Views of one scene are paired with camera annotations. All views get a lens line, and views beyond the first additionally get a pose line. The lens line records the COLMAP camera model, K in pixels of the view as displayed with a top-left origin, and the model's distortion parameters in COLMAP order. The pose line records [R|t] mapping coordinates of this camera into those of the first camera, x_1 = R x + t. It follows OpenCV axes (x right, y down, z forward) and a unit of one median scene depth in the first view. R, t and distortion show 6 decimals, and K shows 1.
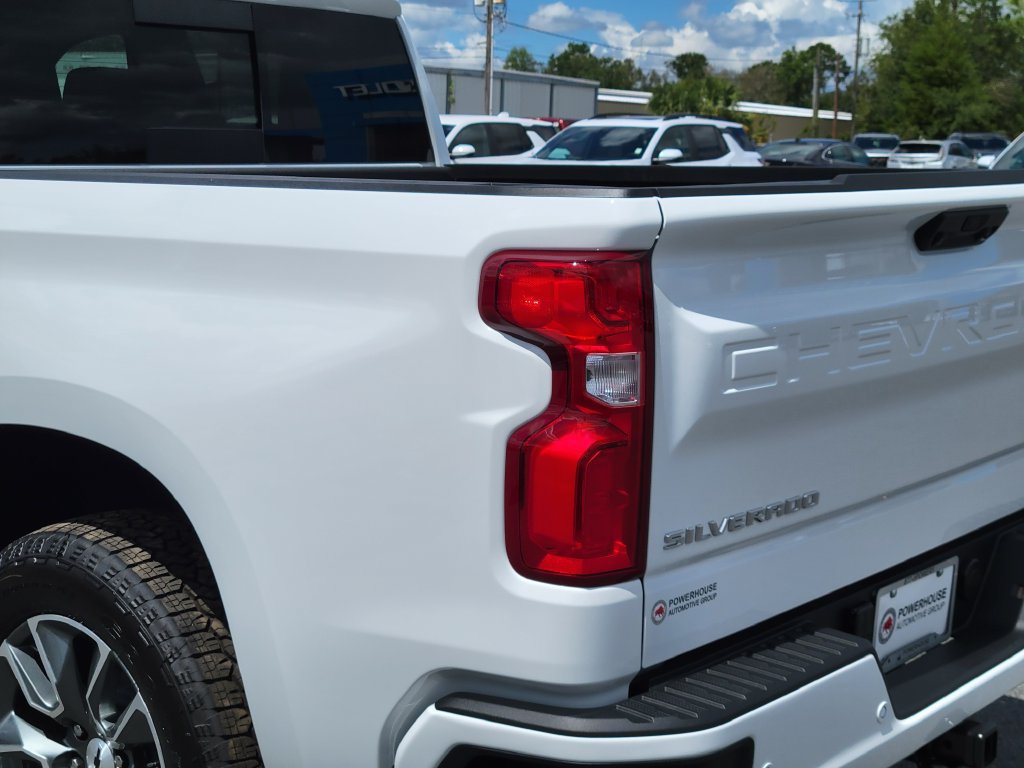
lens RADIAL K [[1567.5, 0, 512.0], [0, 1567.5, 384.0], [0, 0, 1]] dist [0.044560, 0.040822]
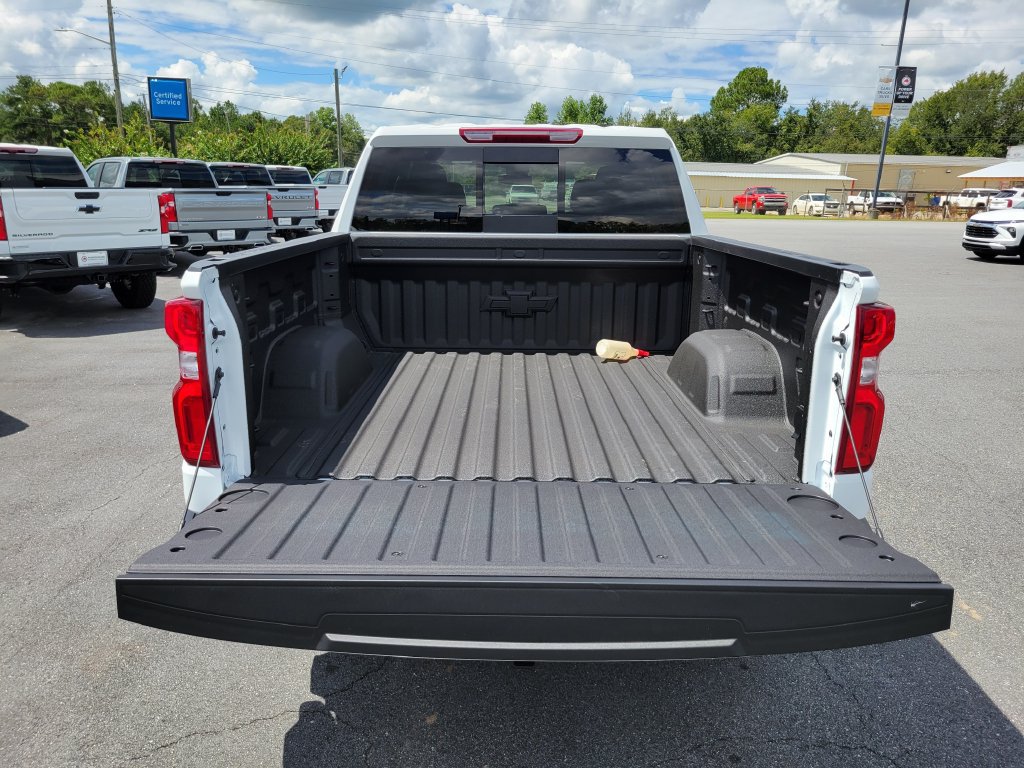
lens RADIAL K [[781.9, 0, 495.8], [0, 781.9, 386.3], [0, 0, 1]] dist [0.065108, -0.053090]
pose [[0.633689, 0.185344, -0.751056, 0.768628], [-0.122453, 0.982666, 0.139183, -0.115927], [0.763834, 0.003770, 0.645401, 0.477991]]
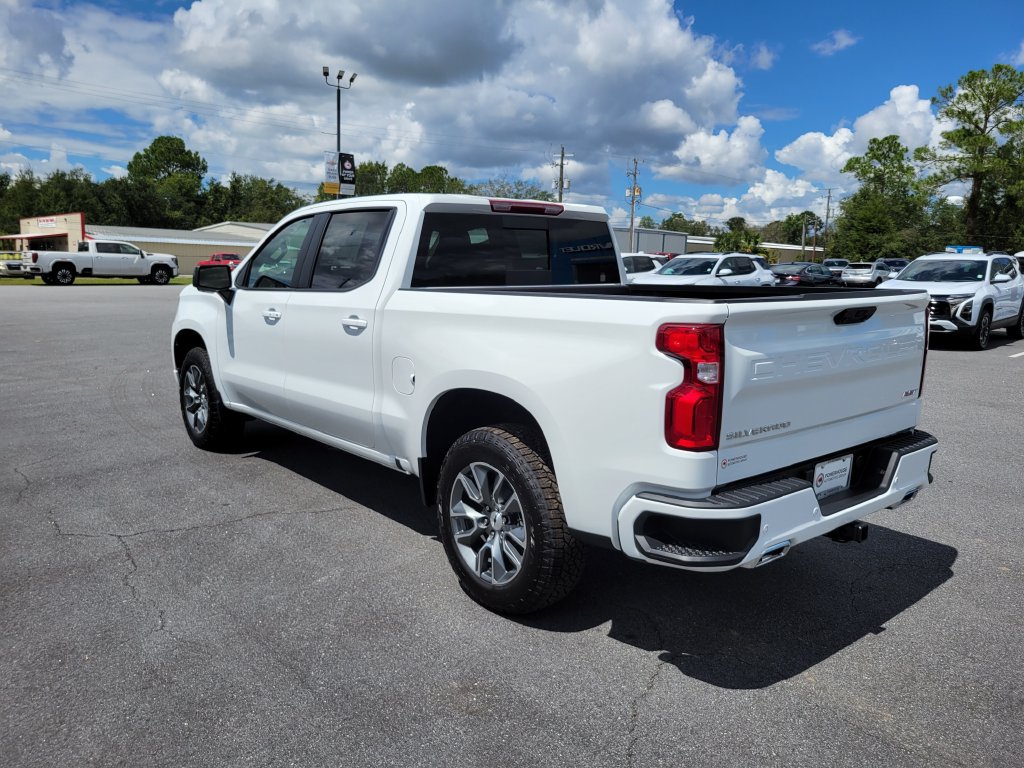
lens RADIAL K [[794.6, 0, 514.3], [0, 794.6, 379.2], [0, 0, 1]] dist [0.033542, 0.000073]
pose [[0.987888, 0.019306, -0.153960, -0.036344], [-0.020521, 0.999770, -0.006307, 0.016377], [0.153803, 0.009390, 0.988057, -0.265982]]
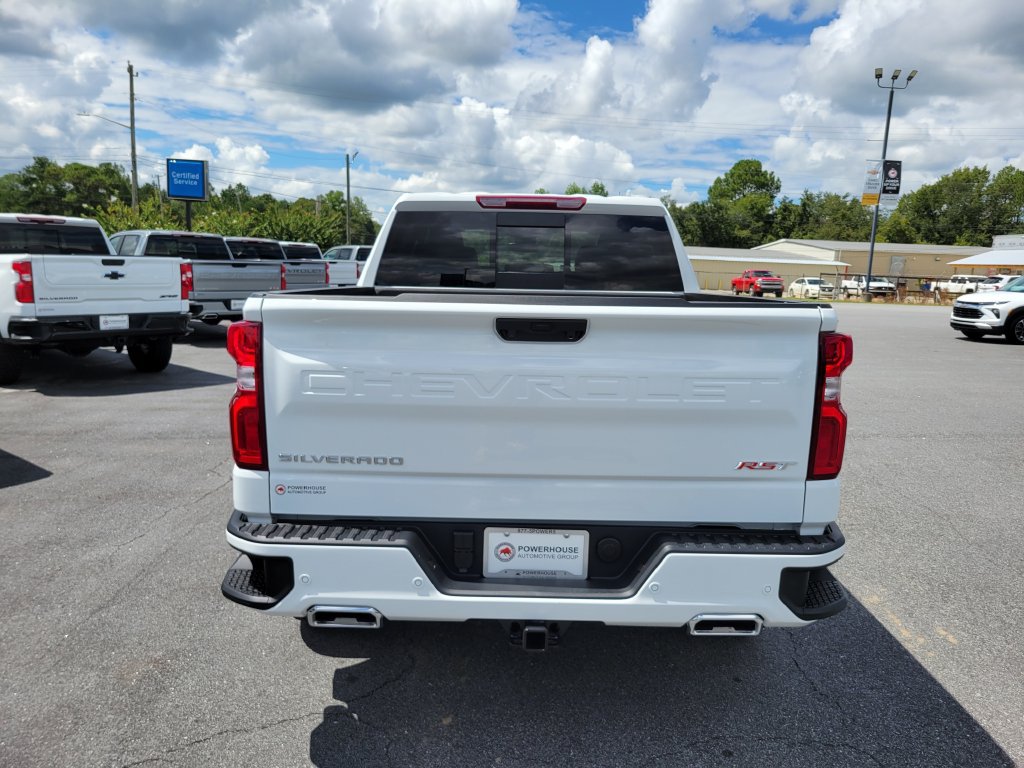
lens RADIAL K [[787.3, 0, 512.0], [0, 787.3, 384.0], [0, 0, 1]] dist [0.060269, -0.051128]
pose [[0.645220, 0.113306, -0.755548, 0.855776], [-0.133383, 0.990459, 0.034628, -0.061796], [0.752264, 0.078435, 0.654177, 0.395668]]
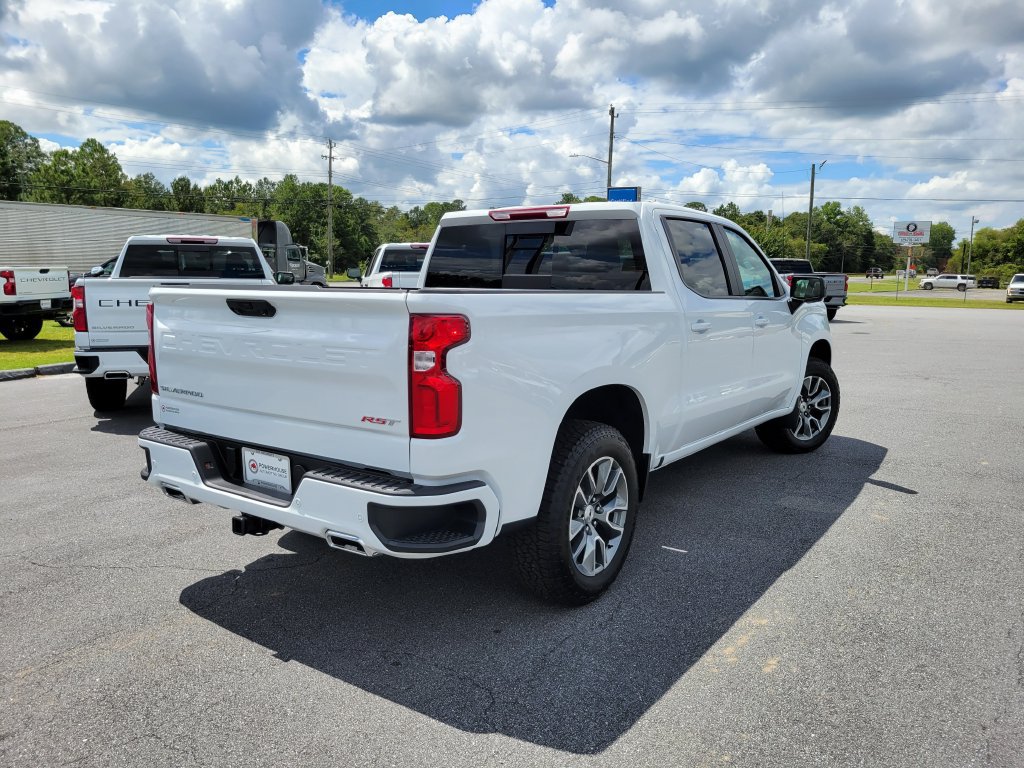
lens RADIAL K [[781.9, 0, 495.8], [0, 781.9, 386.3], [0, 0, 1]] dist [0.065108, -0.053090]
pose [[0.064997, 0.126756, -0.989802, 1.422884], [-0.164938, 0.979621, 0.114621, -0.169767], [0.984160, 0.155806, 0.084579, 1.203655]]
